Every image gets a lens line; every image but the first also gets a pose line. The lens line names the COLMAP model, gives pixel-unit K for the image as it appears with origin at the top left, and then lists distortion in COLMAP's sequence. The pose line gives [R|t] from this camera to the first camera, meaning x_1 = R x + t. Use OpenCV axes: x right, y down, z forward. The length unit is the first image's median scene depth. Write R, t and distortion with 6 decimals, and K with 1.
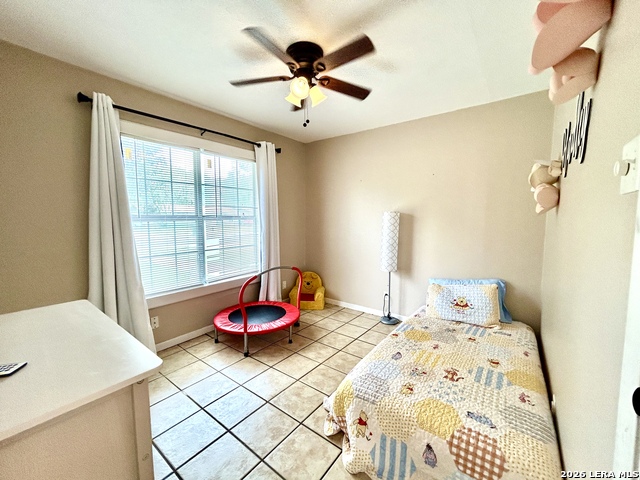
lens RADIAL K [[261.9, 0, 320.5], [0, 261.9, 239.7], [0, 0, 1]] dist [-0.001184, 0.000411]
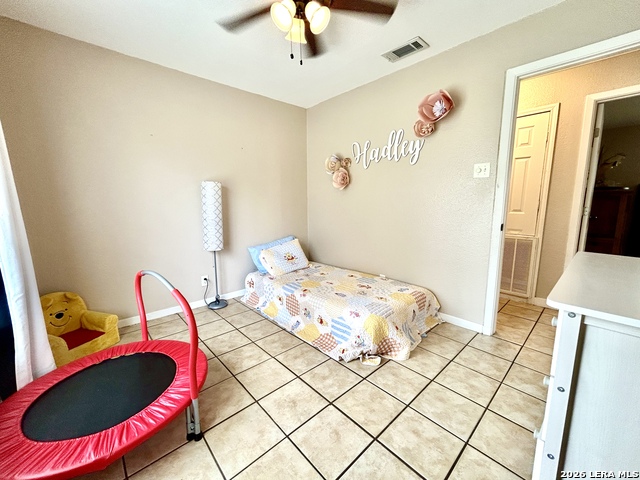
lens RADIAL K [[261.9, 0, 321.1], [0, 261.9, 240.4], [0, 0, 1]] dist [-0.001184, 0.000411]
pose [[0.176194, -0.155055, 0.972067, -0.689875], [0.091614, 0.985813, 0.140642, -0.004544], [-0.980083, 0.064275, 0.187899, 0.623819]]
